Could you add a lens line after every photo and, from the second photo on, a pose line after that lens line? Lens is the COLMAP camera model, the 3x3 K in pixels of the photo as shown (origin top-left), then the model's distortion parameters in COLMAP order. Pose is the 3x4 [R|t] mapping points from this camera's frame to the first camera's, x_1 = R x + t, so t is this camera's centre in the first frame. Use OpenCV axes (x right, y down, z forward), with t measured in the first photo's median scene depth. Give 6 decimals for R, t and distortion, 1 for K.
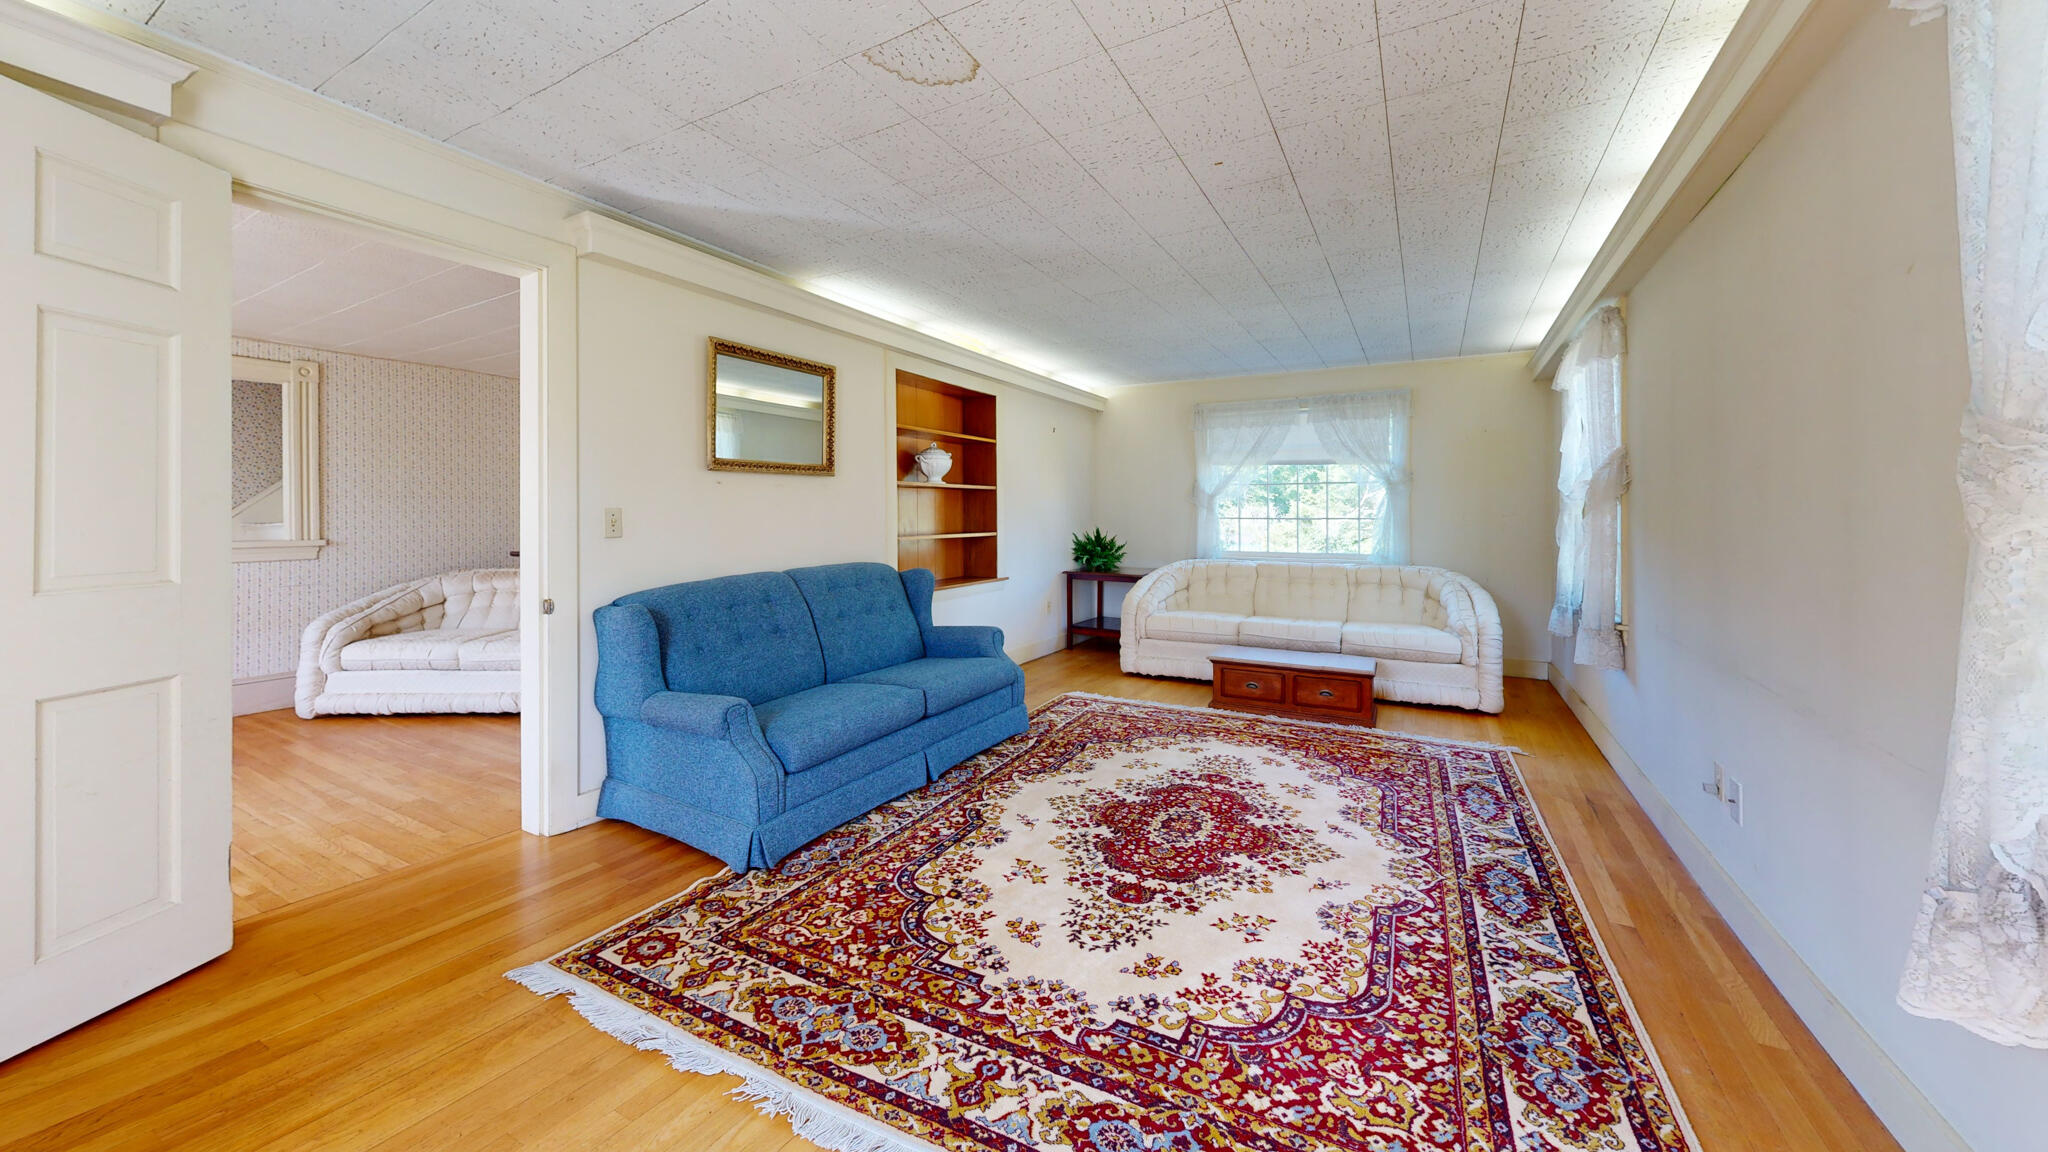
lens RADIAL K [[743.8, 0, 1015.3], [0, 743.8, 519.3], [0, 0, 1]] dist [0.017193, 0.000027]
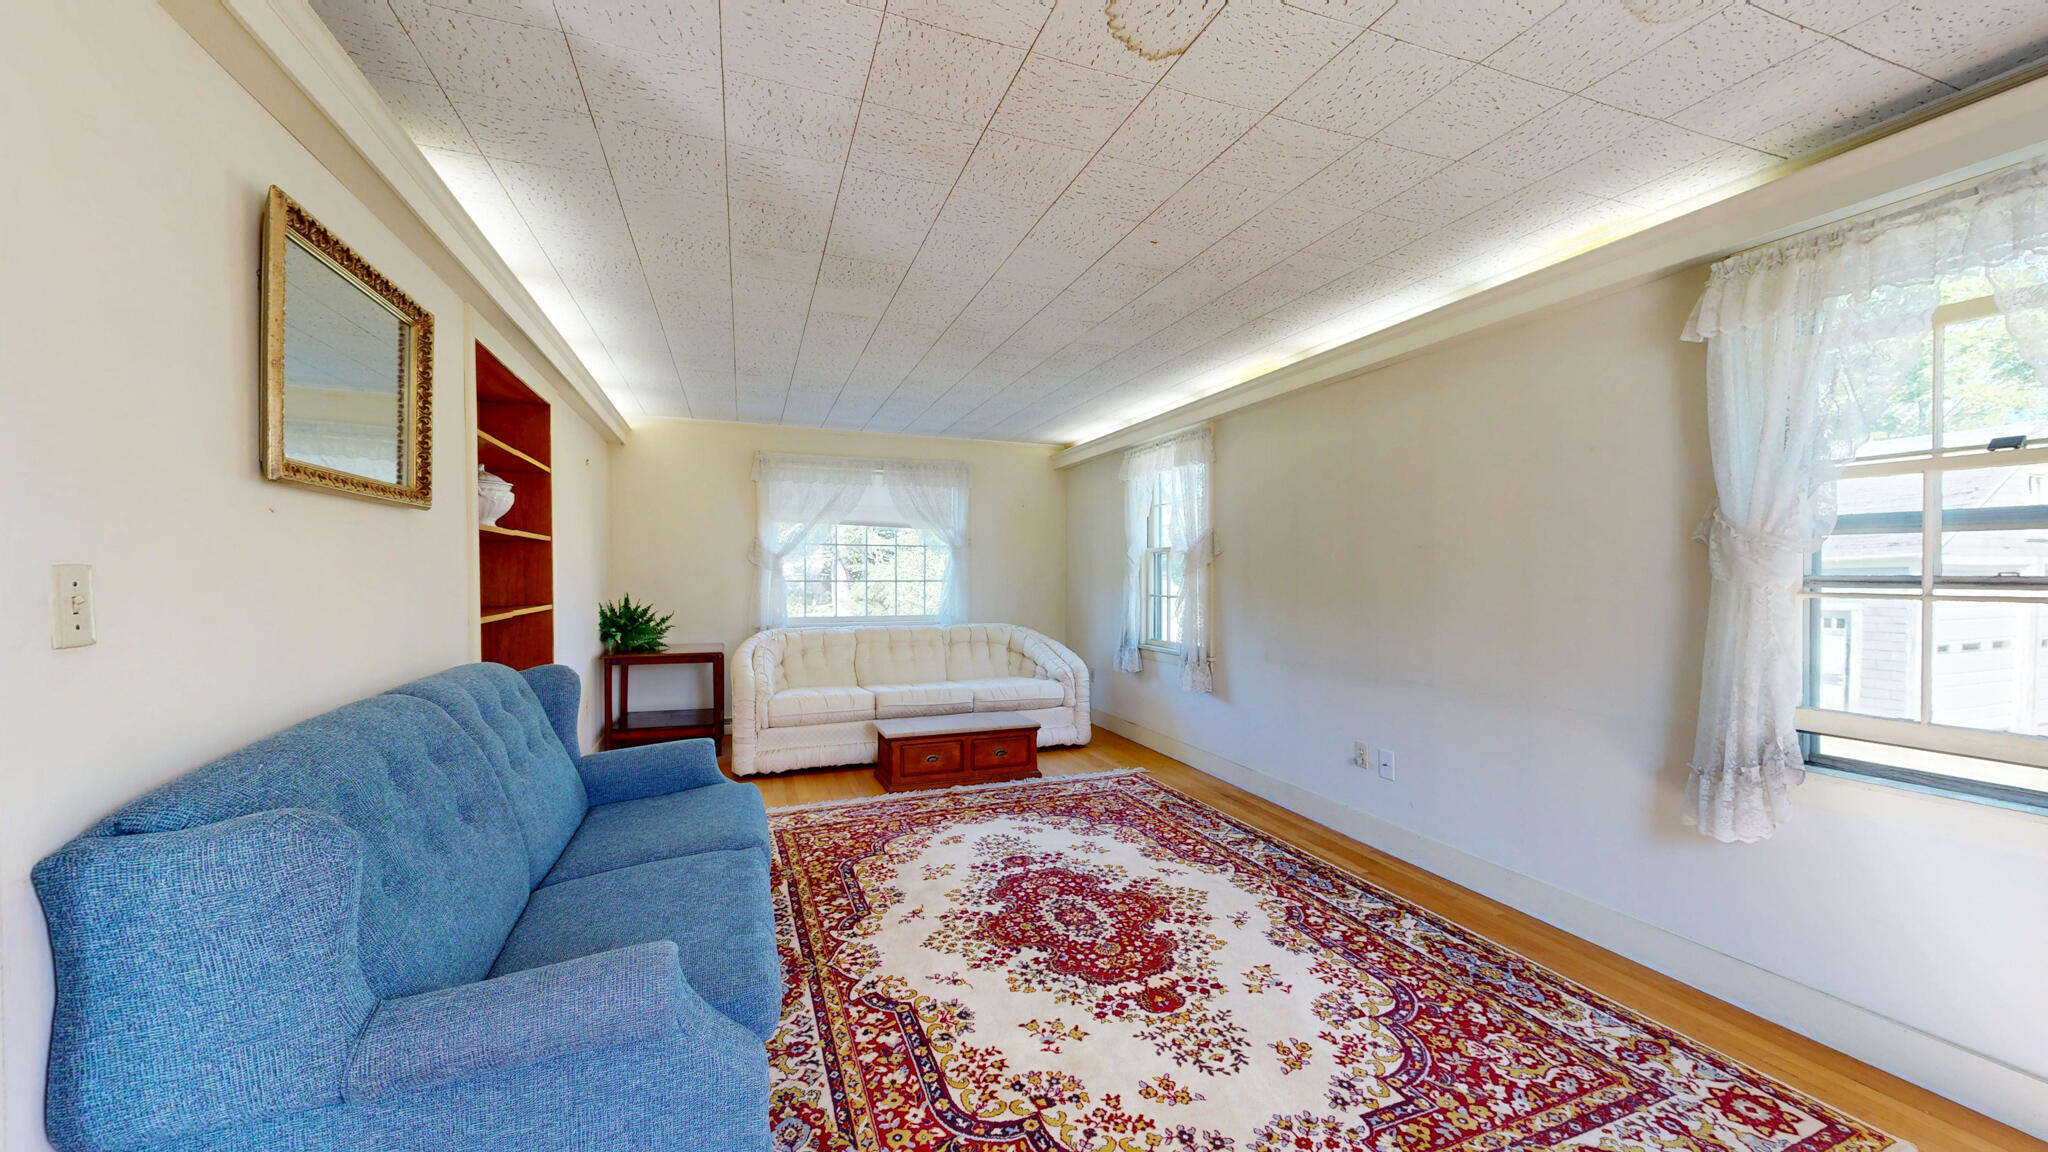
lens RADIAL K [[771.6, 0, 1036.6], [0, 771.6, 543.2], [0, 0, 1]] dist [0.038992, -0.000240]
pose [[0.638391, 0.027867, 0.769208, -0.622281], [0.000369, 0.999333, -0.036511, -0.030687], [-0.769712, 0.023592, 0.637955, 0.419311]]
